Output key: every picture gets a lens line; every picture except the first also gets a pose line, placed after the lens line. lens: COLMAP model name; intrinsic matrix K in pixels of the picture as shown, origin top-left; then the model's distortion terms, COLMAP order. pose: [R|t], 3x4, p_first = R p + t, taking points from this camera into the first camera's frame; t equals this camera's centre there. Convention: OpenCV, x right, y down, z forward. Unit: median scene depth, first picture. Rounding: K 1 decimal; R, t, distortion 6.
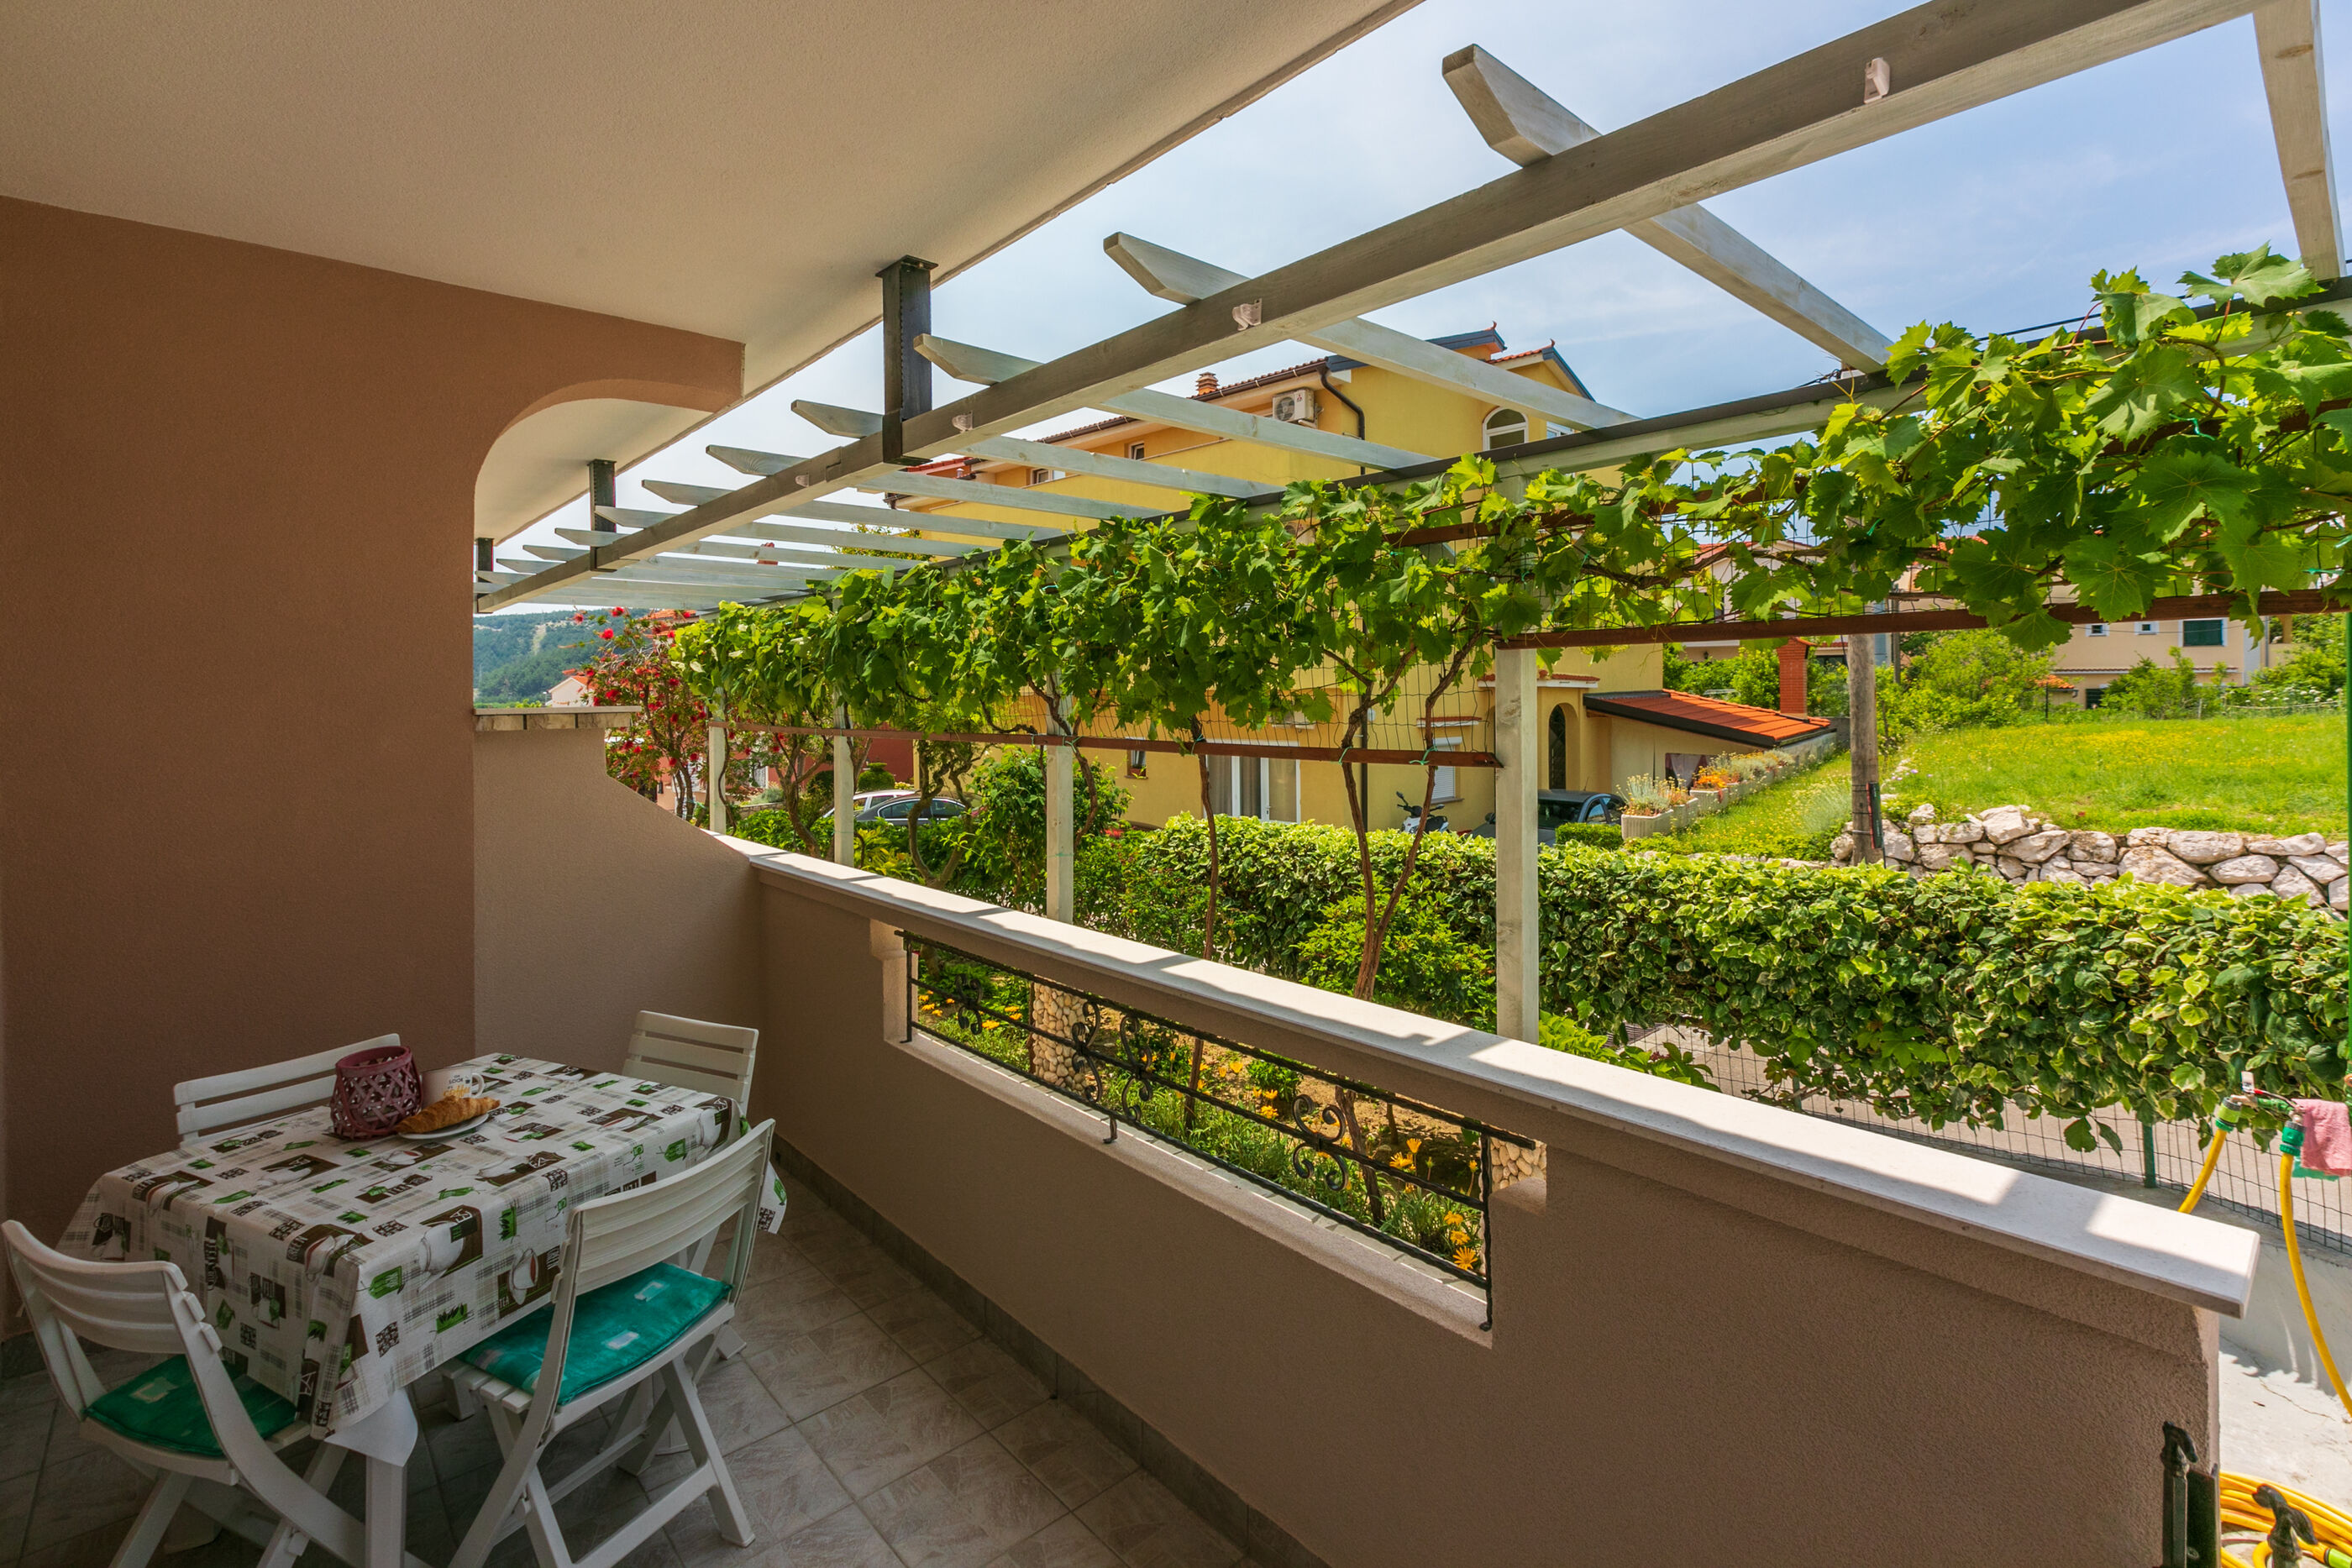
lens RADIAL K [[1060.7, 0, 1169.0], [0, 1060.7, 715.3], [0, 0, 1]] dist [0.002131, -0.000593]
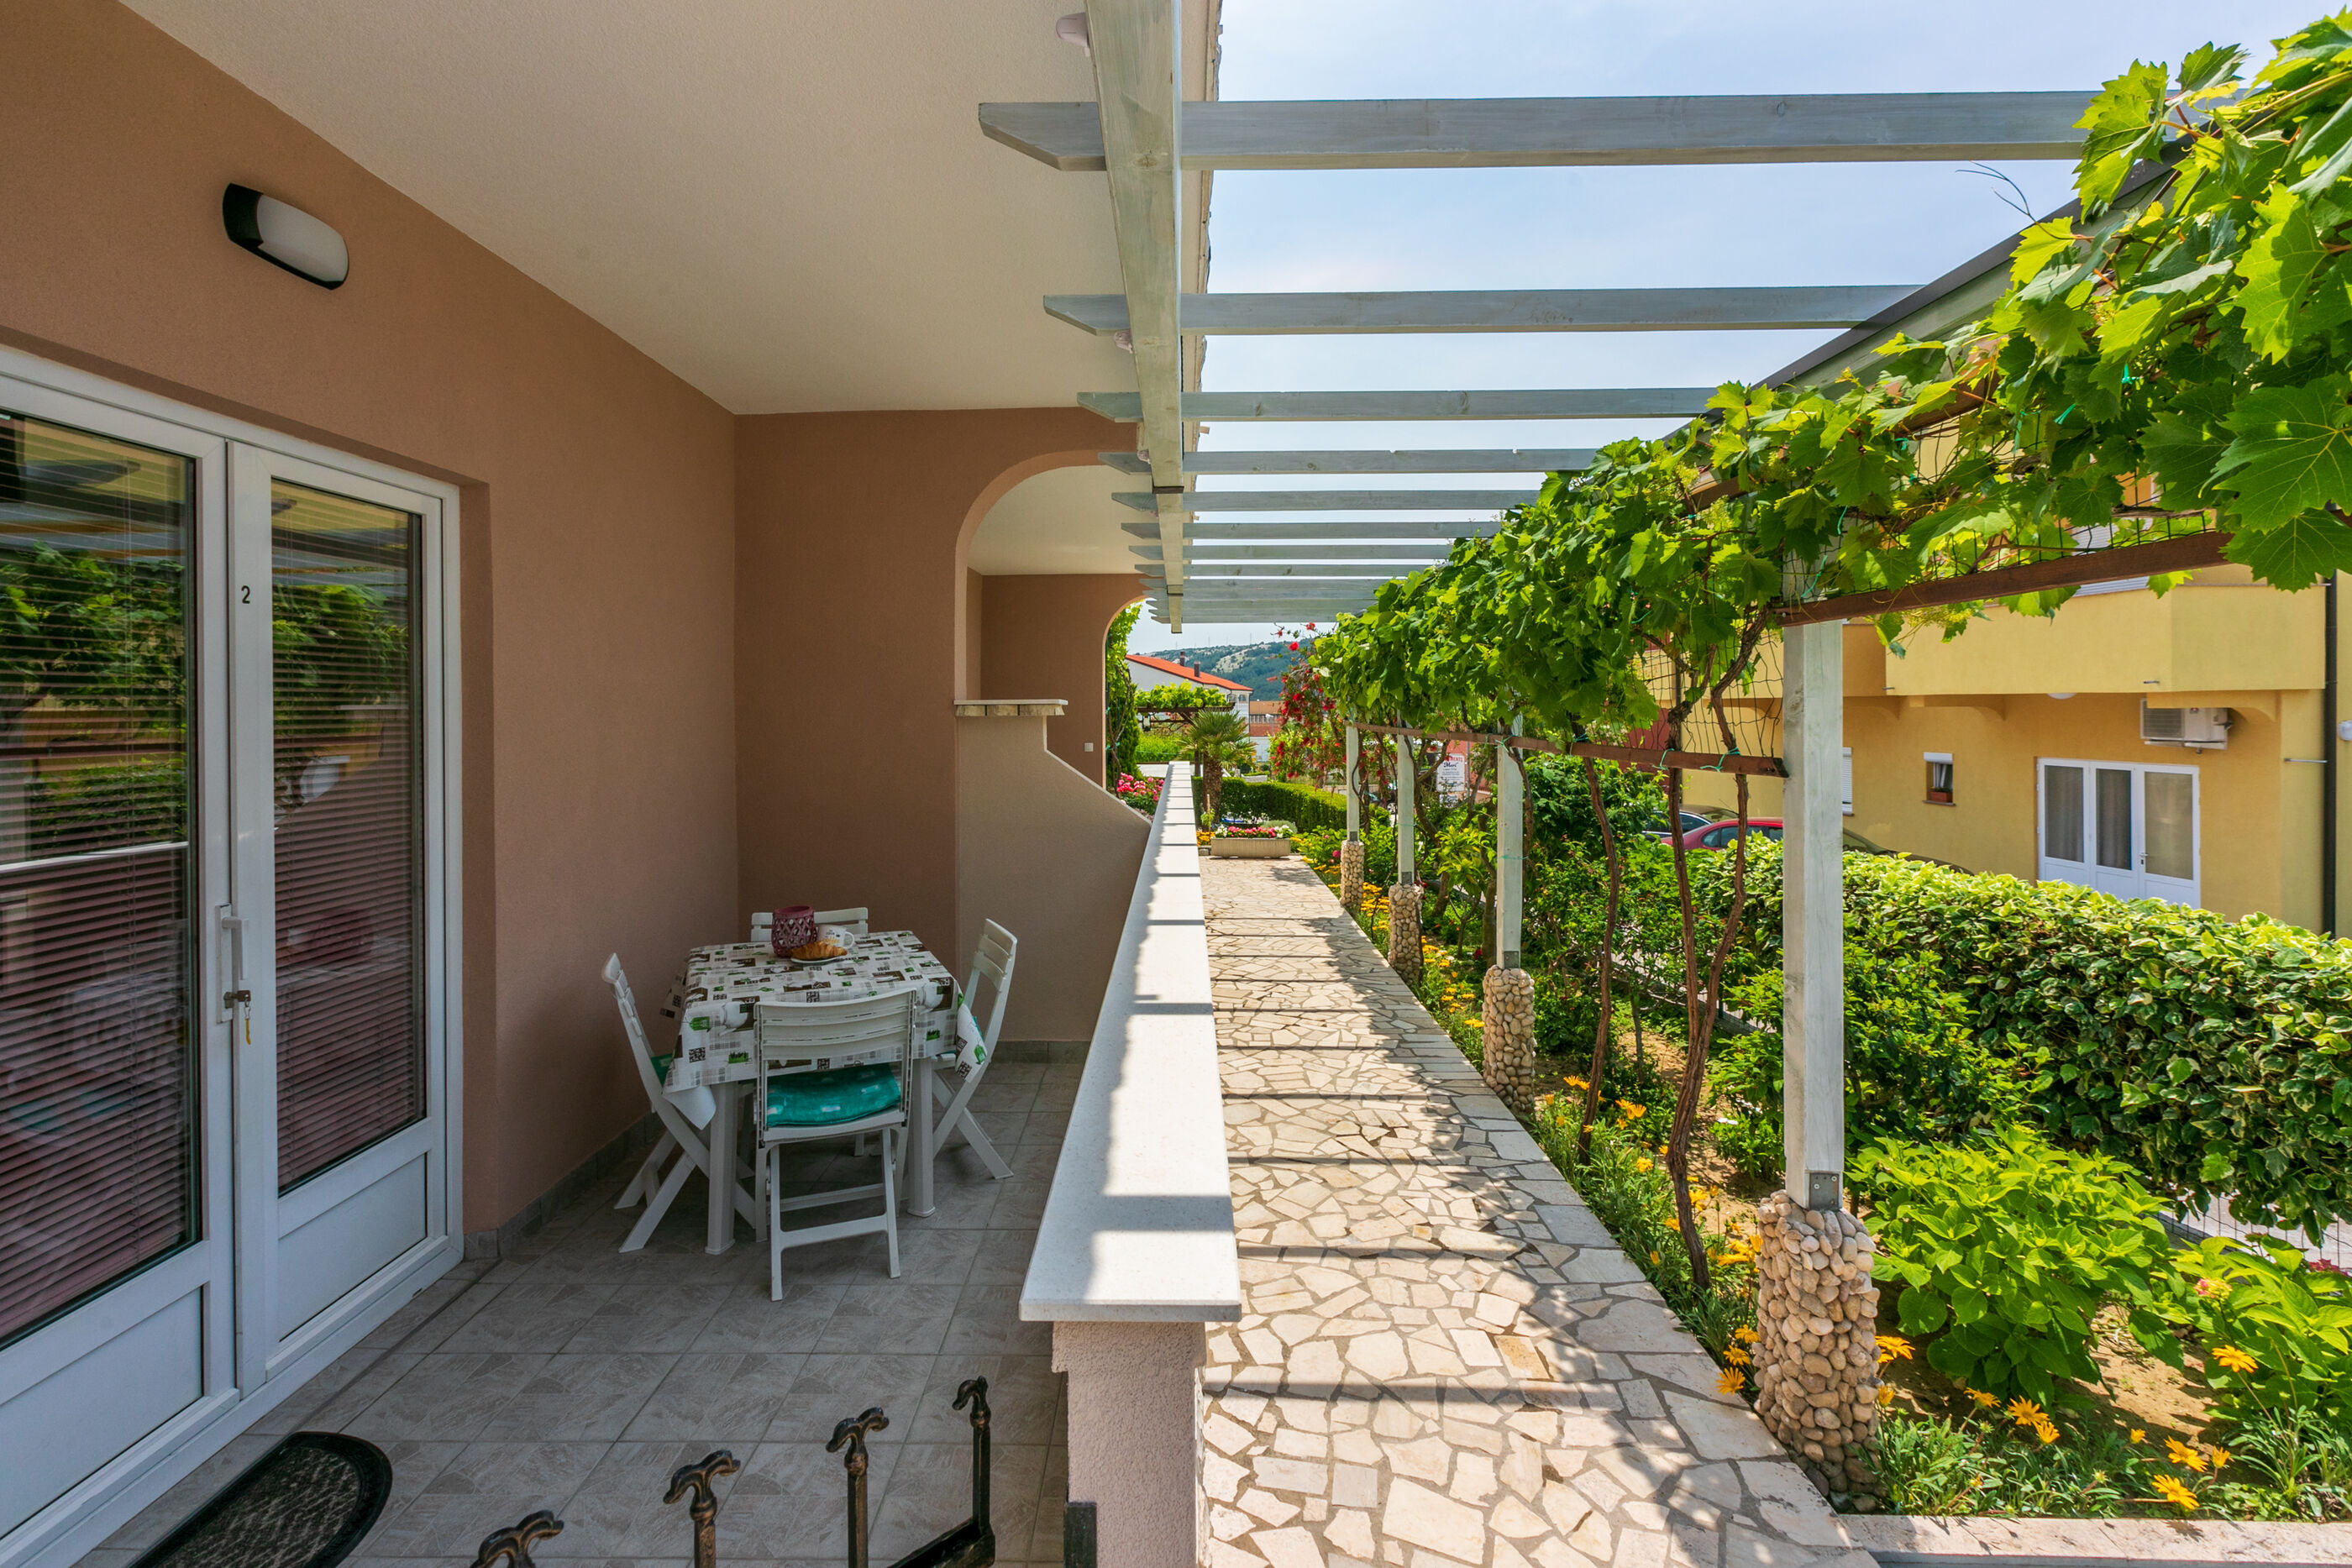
lens RADIAL K [[1060.7, 0, 1169.0], [0, 1060.7, 715.3], [0, 0, 1]] dist [0.002131, -0.000593]
pose [[0.741361, 0.009304, -0.671042, 0.511931], [-0.013728, 0.999905, -0.001303, 0.011154], [0.670966, 0.010178, 0.741418, 0.113777]]
